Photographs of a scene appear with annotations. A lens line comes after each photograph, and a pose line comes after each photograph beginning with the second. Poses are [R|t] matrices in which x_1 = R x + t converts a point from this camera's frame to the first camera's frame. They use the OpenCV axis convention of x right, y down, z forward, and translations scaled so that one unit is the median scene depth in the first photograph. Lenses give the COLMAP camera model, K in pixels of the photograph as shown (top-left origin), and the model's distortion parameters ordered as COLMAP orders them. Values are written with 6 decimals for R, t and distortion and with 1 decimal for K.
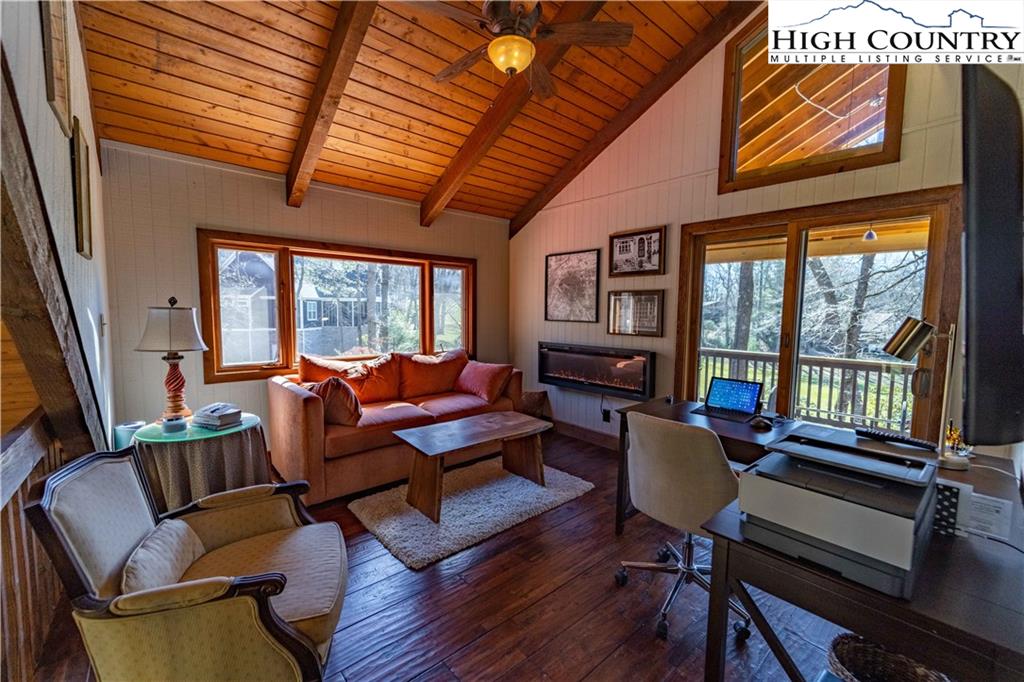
lens RADIAL K [[415.0, 0, 512.5], [0, 415.0, 344.2], [0, 0, 1]] dist [0.003210, -0.000619]
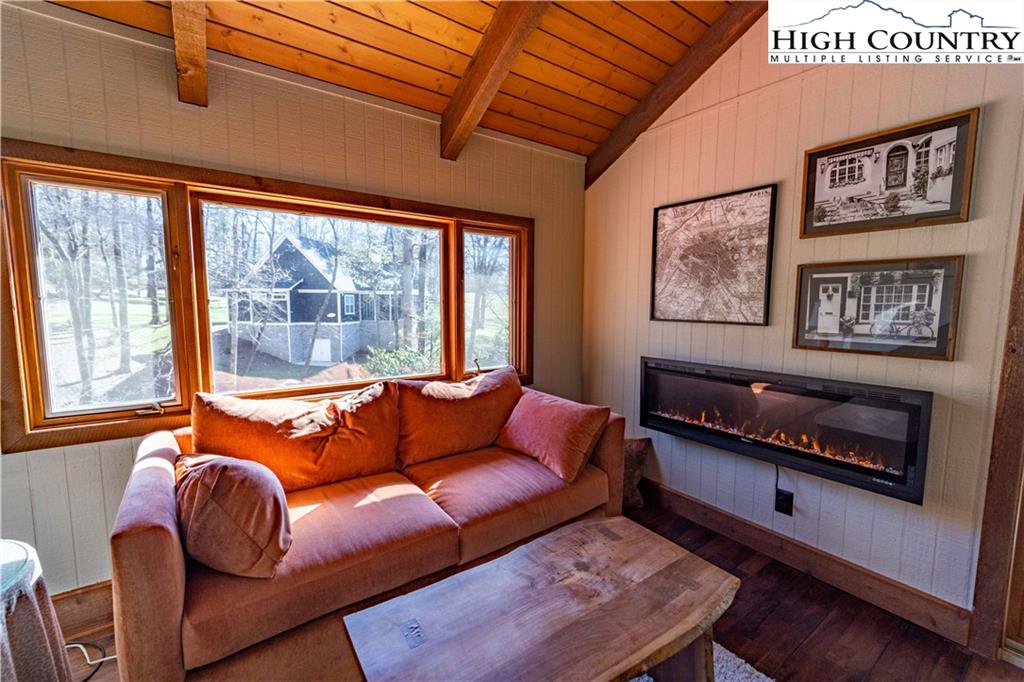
lens RADIAL K [[409.7, 0, 512.7], [0, 409.7, 343.9], [0, 0, 1]] dist [0.002364, -0.000057]
pose [[0.995570, 0.005760, -0.093844, -0.067965], [-0.004124, 0.999836, 0.017621, -0.036160], [0.093930, -0.017156, 0.995431, 0.446076]]
